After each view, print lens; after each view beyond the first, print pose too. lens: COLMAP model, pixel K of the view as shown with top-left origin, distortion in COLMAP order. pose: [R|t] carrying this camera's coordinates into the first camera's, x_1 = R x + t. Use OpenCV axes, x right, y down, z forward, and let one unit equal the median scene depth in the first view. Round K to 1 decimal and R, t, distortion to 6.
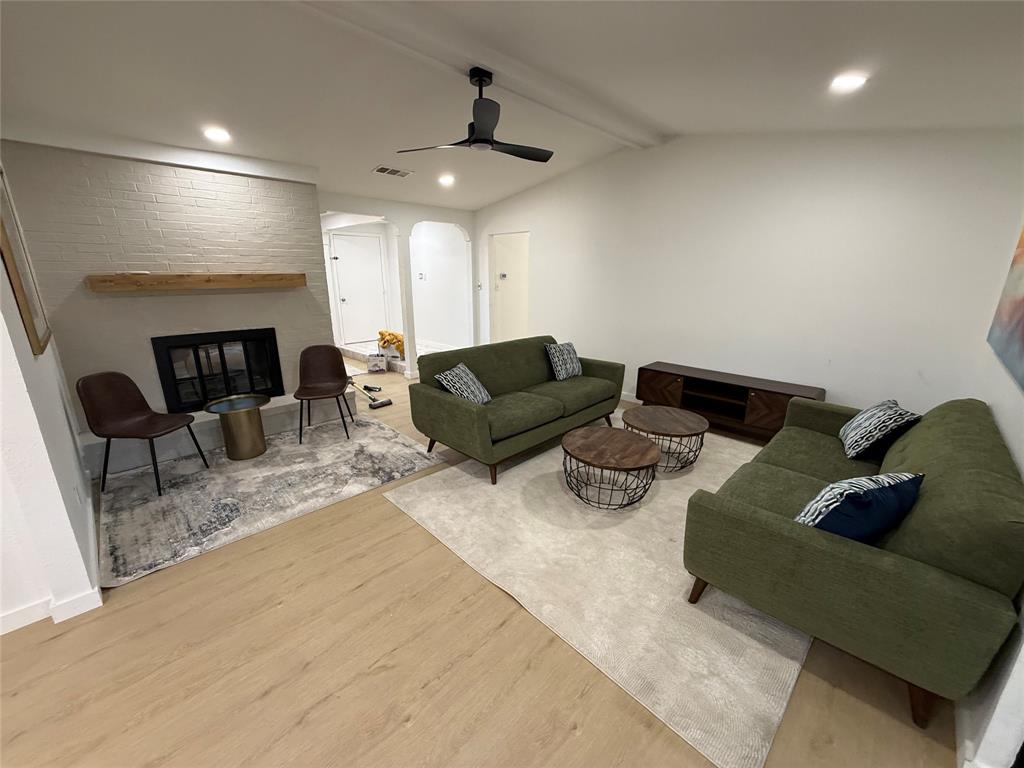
lens RADIAL K [[407.7, 0, 510.5], [0, 407.7, 384.4], [0, 0, 1]] dist [0.000617, -0.000073]
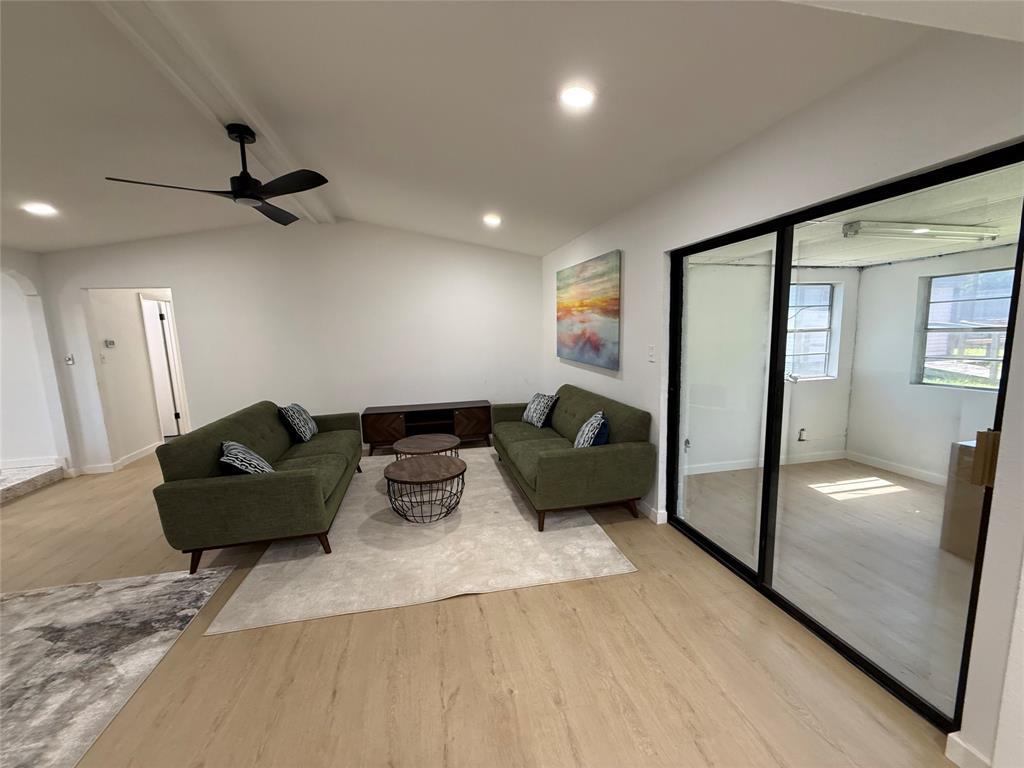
lens RADIAL K [[407.7, 0, 510.4], [0, 407.7, 383.5], [0, 0, 1]] dist [0.000617, -0.000073]
pose [[0.539562, -0.131765, 0.831571, -0.490758], [0.254904, 0.966889, -0.012188, -0.009386], [-0.802432, 0.218547, 0.555284, 0.069330]]
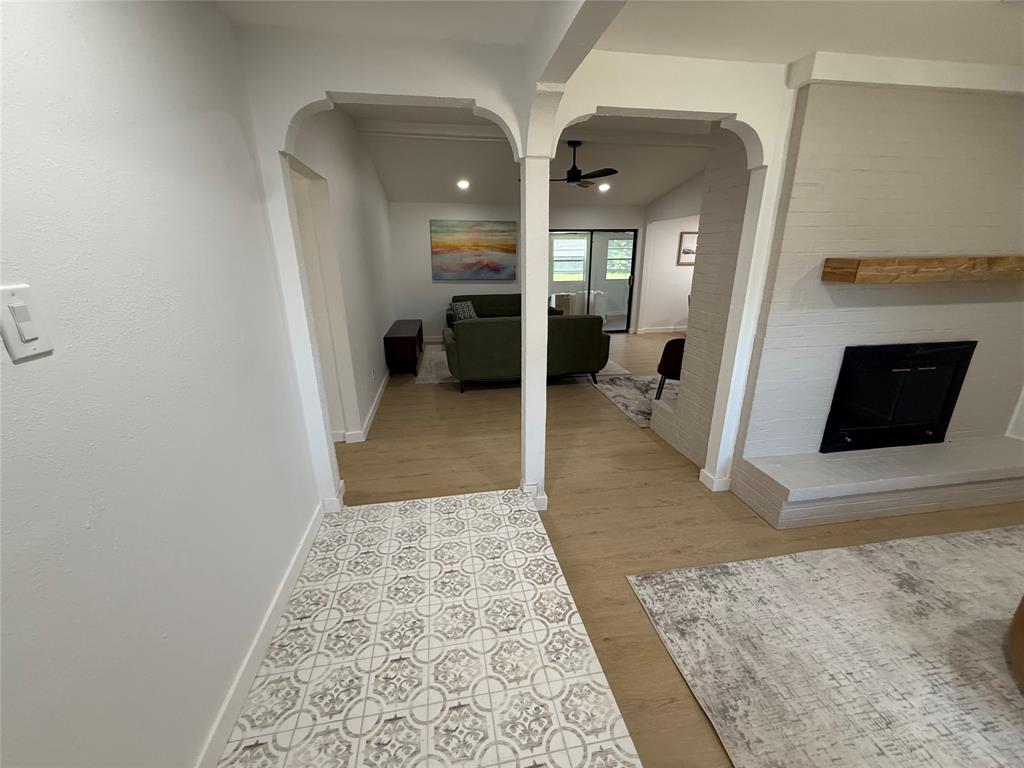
lens RADIAL K [[407.7, 0, 510.8], [0, 407.7, 386.1], [0, 0, 1]] dist [0.000617, -0.000073]
pose [[-0.815108, -0.172296, 0.553094, -0.804402], [0.162947, 0.848011, 0.504307, -0.639565], [-0.555920, 0.501190, -0.663145, 2.274790]]
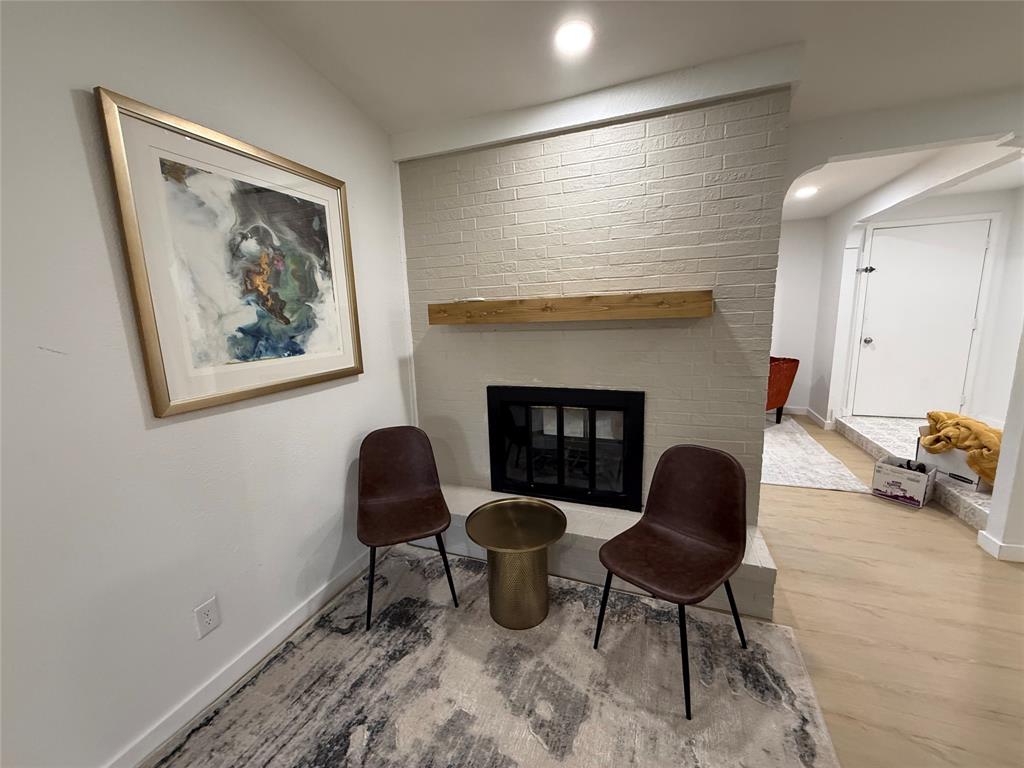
lens RADIAL K [[407.7, 0, 509.3], [0, 407.7, 384.2], [0, 0, 1]] dist [0.000617, -0.000073]
pose [[0.400701, 0.144294, -0.904775, -0.191933], [-0.212034, 0.975317, 0.061640, -0.174794], [0.891336, 0.167144, 0.421405, 0.733887]]
